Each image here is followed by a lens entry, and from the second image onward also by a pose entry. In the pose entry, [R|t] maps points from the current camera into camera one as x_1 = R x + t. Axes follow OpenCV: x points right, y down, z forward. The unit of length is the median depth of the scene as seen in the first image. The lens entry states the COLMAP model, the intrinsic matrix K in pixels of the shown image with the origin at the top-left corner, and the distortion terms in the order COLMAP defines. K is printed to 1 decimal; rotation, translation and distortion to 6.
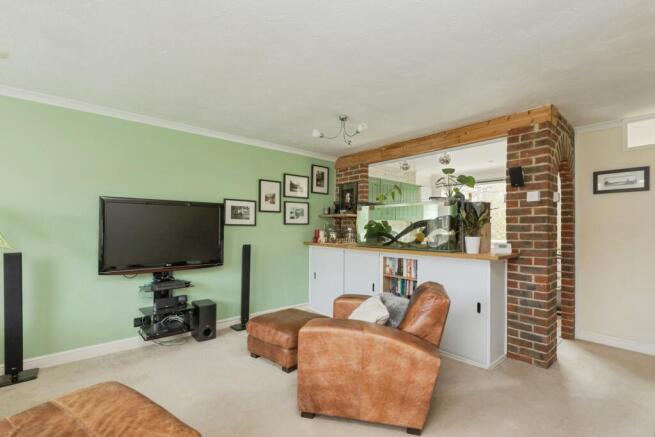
lens RADIAL K [[304.3, 0, 326.9], [0, 304.3, 222.9], [0, 0, 1]] dist [0.015148, 0.000073]
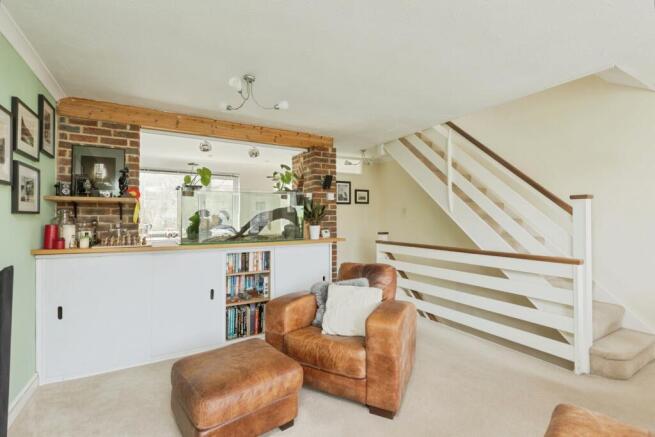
lens RADIAL K [[304.3, 0, 326.4], [0, 304.3, 215.2], [0, 0, 1]] dist [0.015148, 0.000073]
pose [[0.196918, 0.006271, 0.980400, -0.596885], [-0.008505, 0.999953, -0.004688, 0.006836], [-0.980383, -0.007415, 0.196962, 0.575954]]
